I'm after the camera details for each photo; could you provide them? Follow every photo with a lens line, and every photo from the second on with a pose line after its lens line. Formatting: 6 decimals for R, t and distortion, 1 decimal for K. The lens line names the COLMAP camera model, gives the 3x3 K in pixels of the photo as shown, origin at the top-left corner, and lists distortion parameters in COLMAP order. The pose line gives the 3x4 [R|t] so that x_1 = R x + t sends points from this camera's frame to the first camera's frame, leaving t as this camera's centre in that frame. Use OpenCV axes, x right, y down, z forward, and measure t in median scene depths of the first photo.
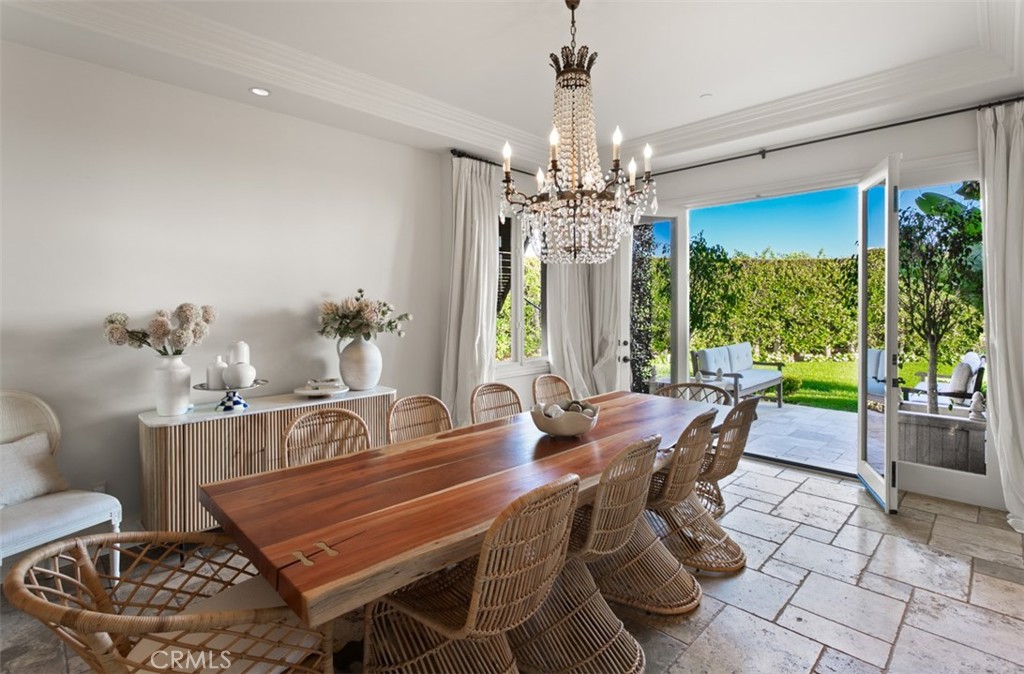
lens RADIAL K [[492.6, 0, 493.3], [0, 492.6, 308.3], [0, 0, 1]] dist [-0.003968, -0.000321]
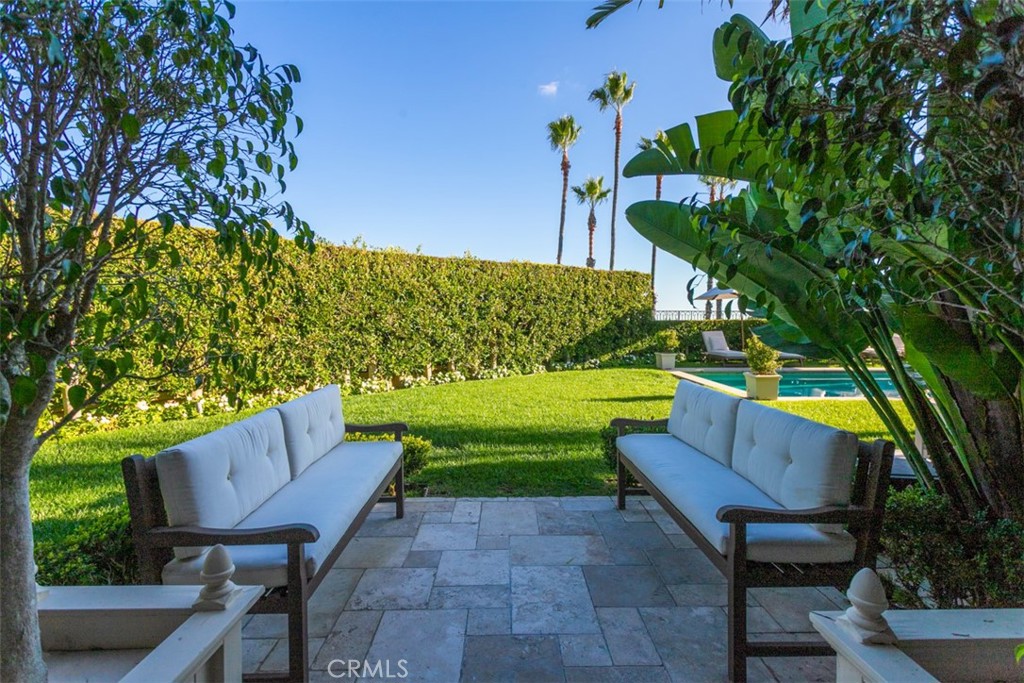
lens RADIAL K [[492.6, 0, 512.4], [0, 492.6, 338.4], [0, 0, 1]] dist [-0.003968, -0.000321]
pose [[0.678894, -0.027267, 0.733730, 0.183960], [0.005278, 0.999466, 0.032259, 0.008224], [-0.734217, -0.018027, 0.678675, 0.355441]]
